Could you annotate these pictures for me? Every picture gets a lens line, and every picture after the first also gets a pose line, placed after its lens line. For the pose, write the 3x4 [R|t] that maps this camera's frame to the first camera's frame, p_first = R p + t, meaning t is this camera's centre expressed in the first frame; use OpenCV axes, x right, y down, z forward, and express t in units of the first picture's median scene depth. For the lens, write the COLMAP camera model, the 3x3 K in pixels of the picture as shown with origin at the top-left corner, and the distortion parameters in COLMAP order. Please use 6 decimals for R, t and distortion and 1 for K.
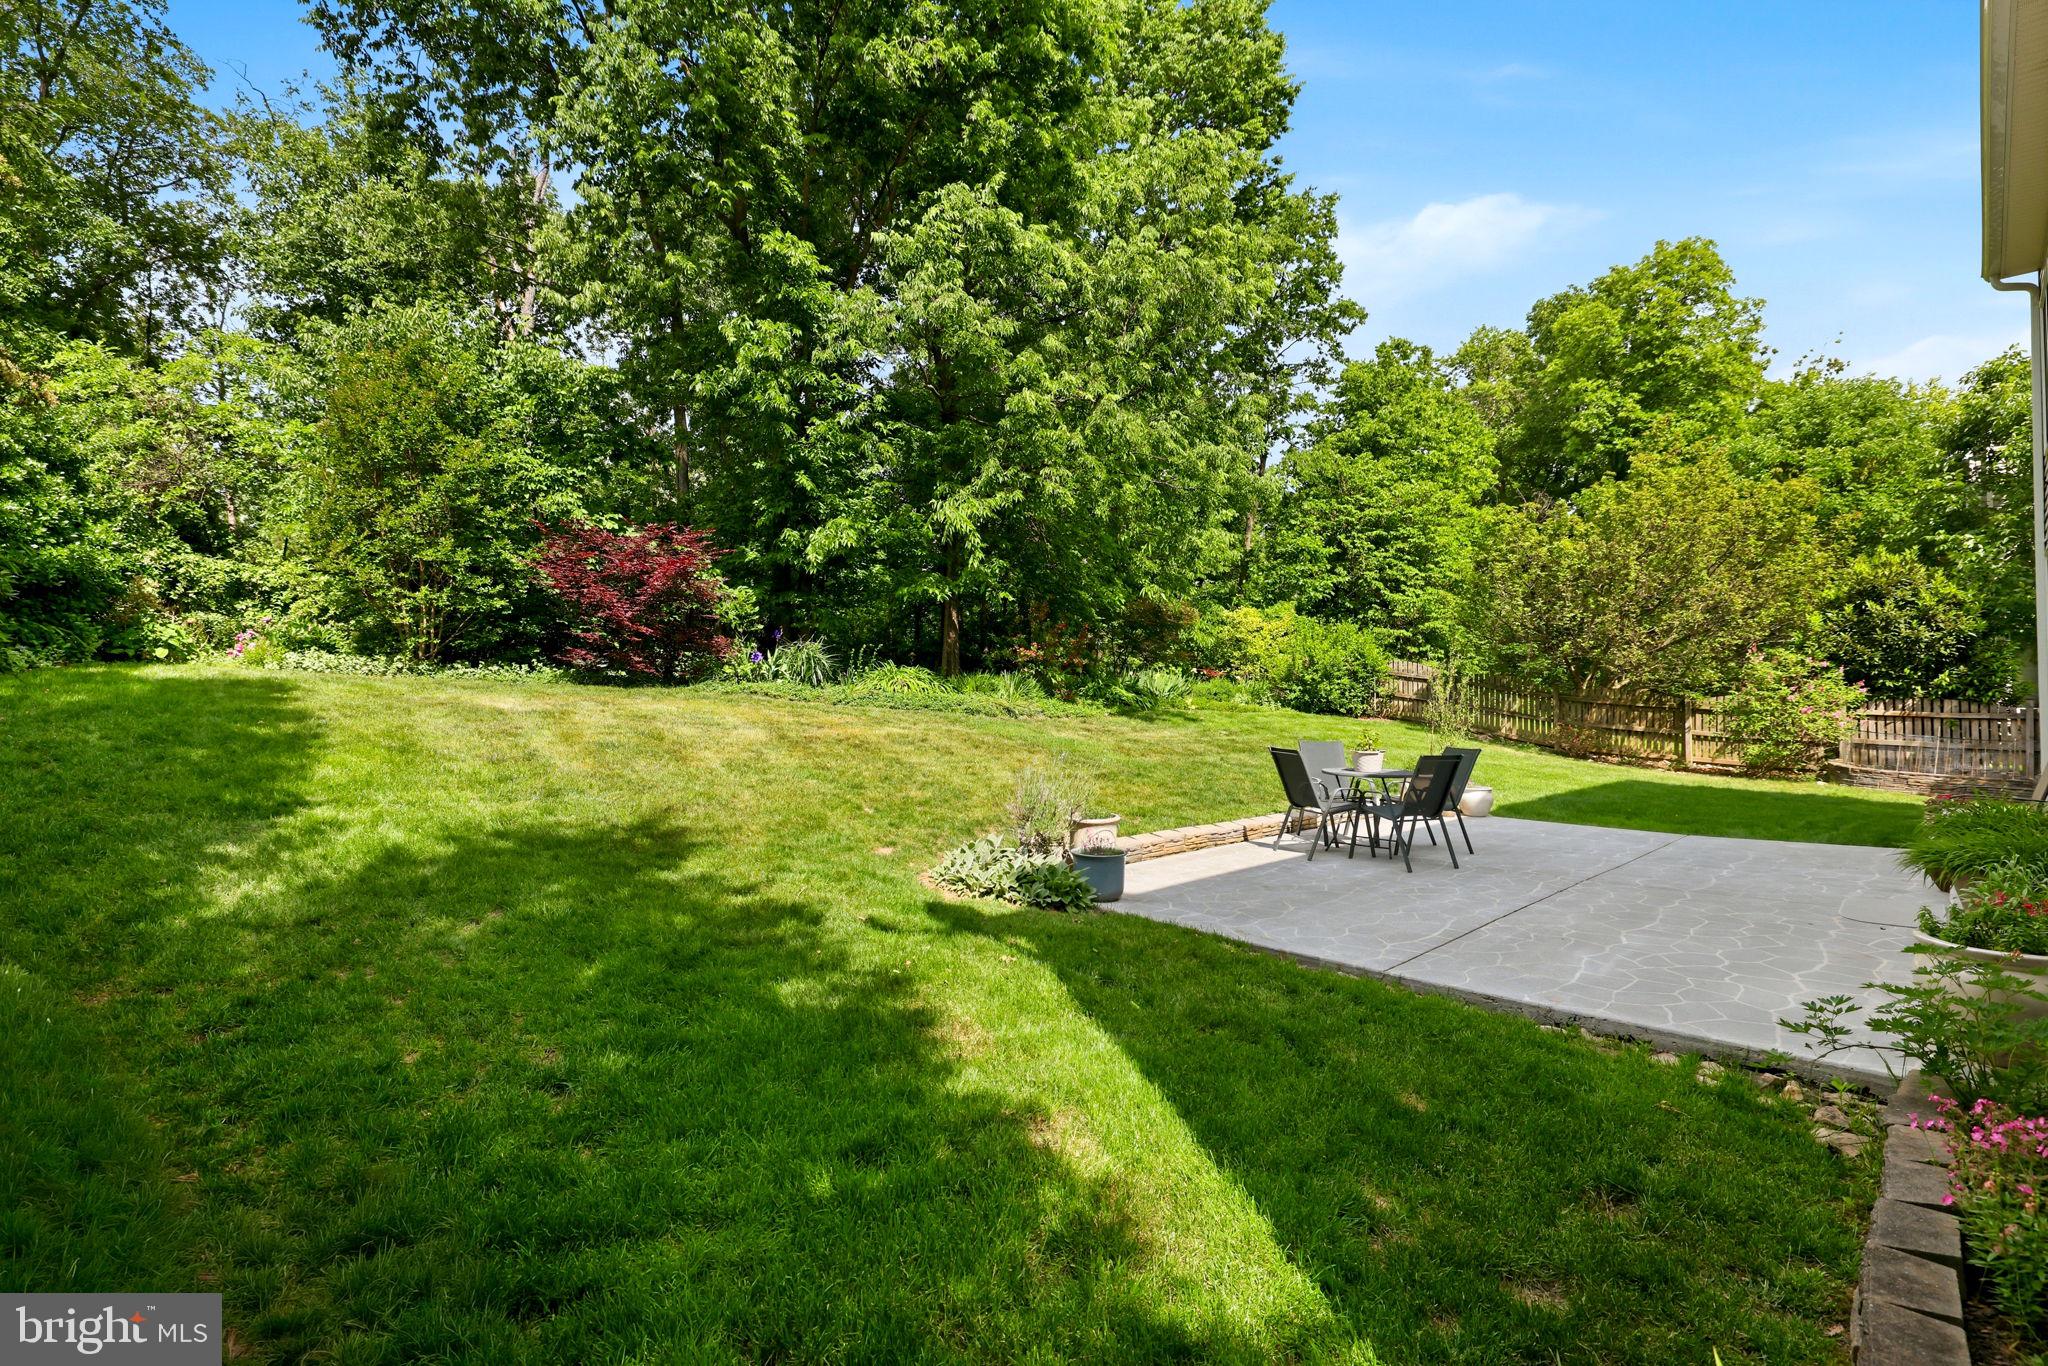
lens RADIAL K [[924.3, 0, 1031.7], [0, 924.3, 673.5], [0, 0, 1]] dist [-0.000720, -0.000302]
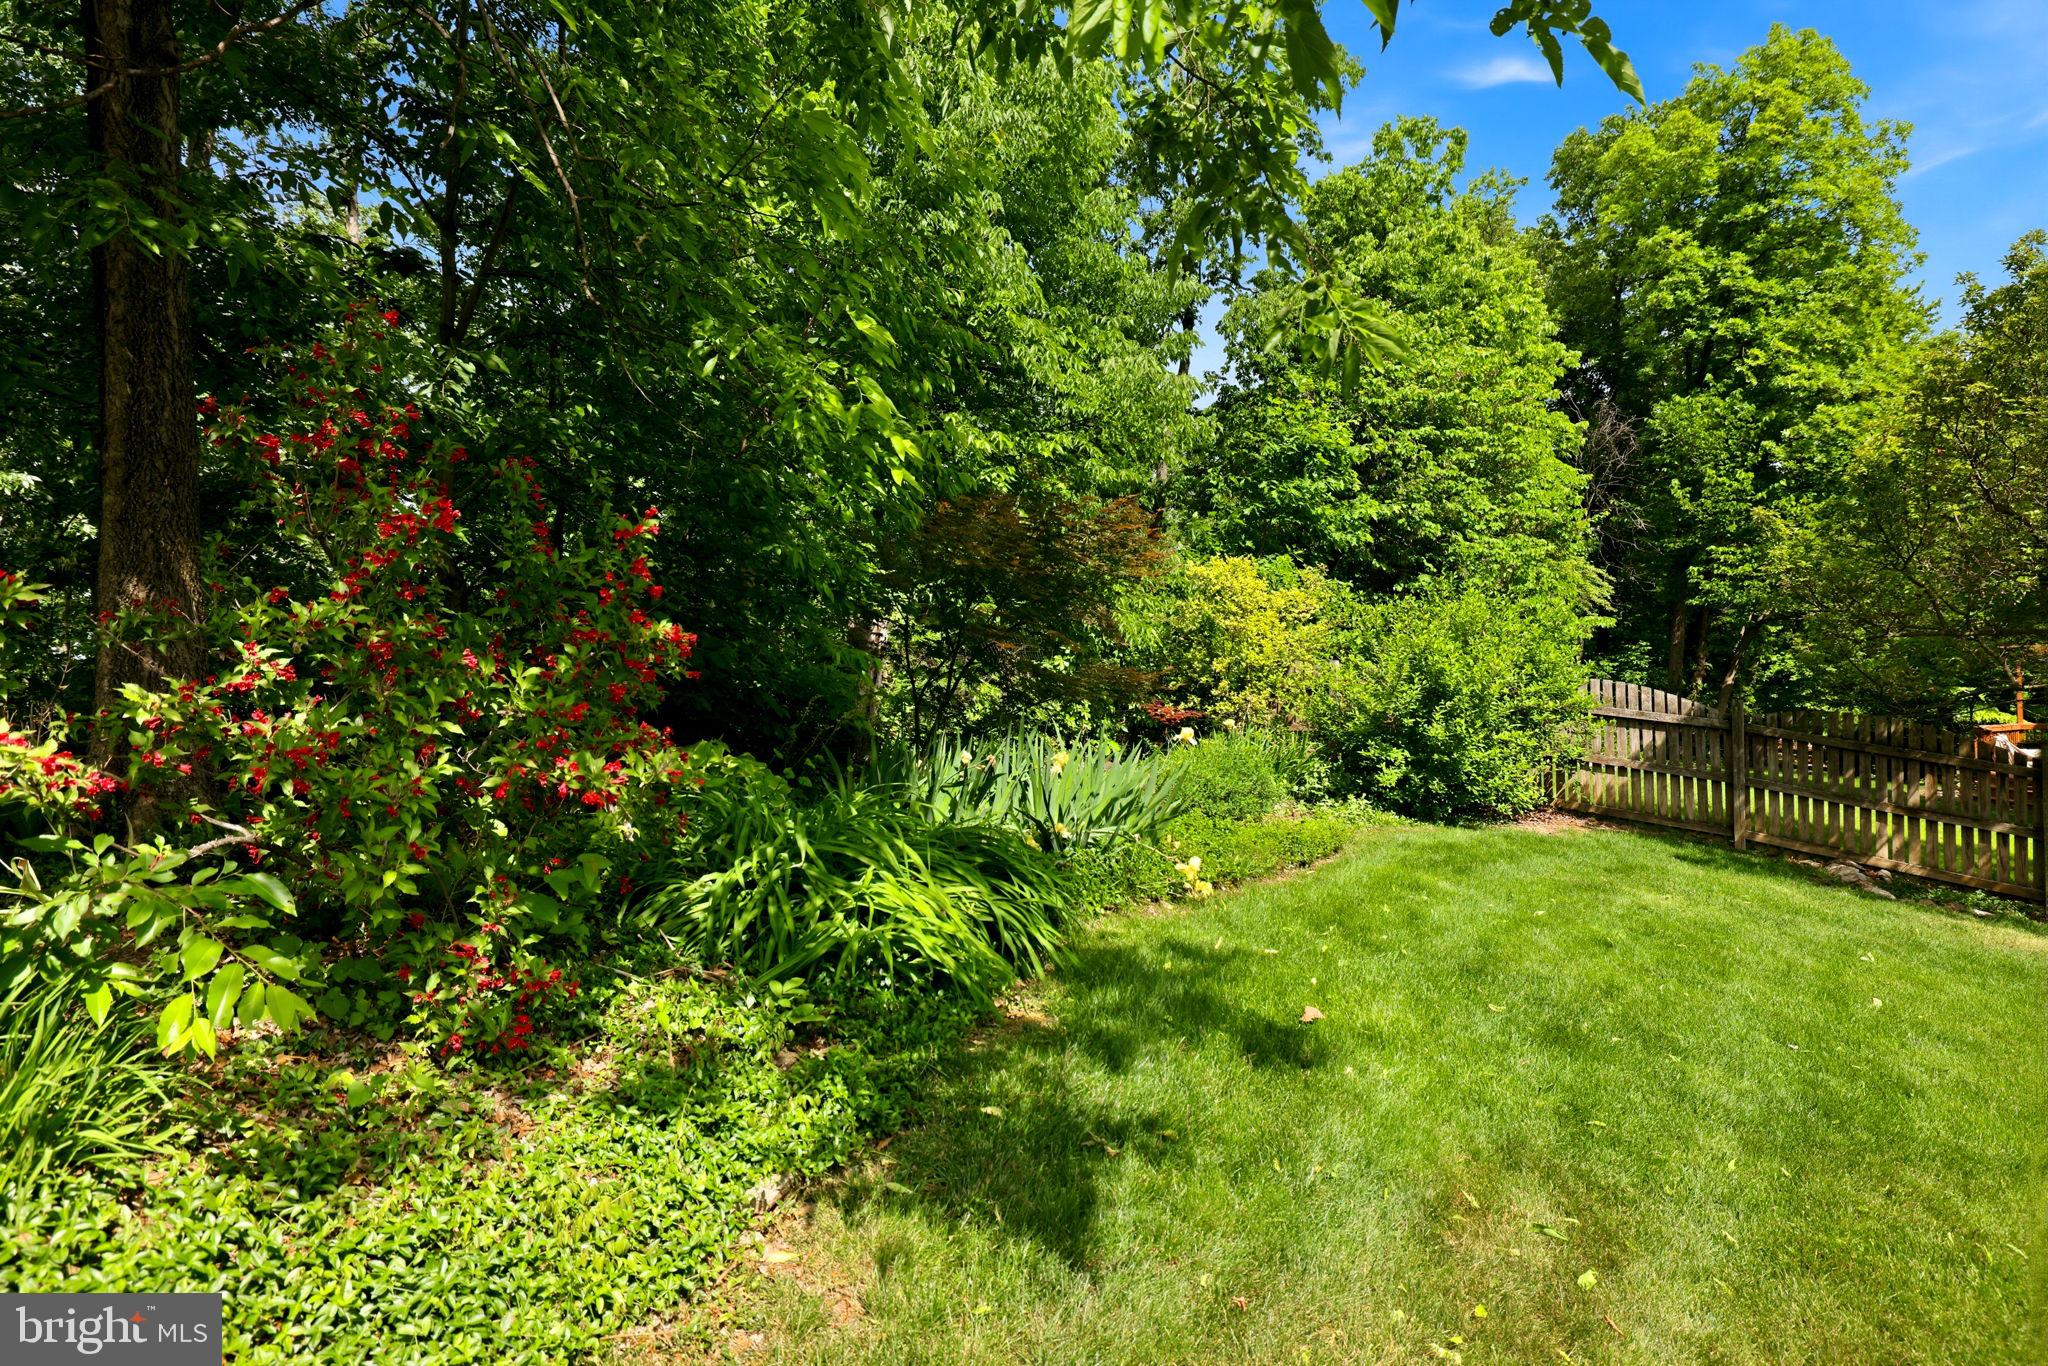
lens RADIAL K [[1115.6, 0, 1029.8], [0, 1115.6, 684.3], [0, 0, 1]] dist [0.001225, 0.000083]
pose [[0.986081, -0.005720, 0.166168, 0.044179], [0.004727, 0.999969, 0.006369, -0.012151], [-0.166199, -0.005495, 0.986077, 0.404096]]
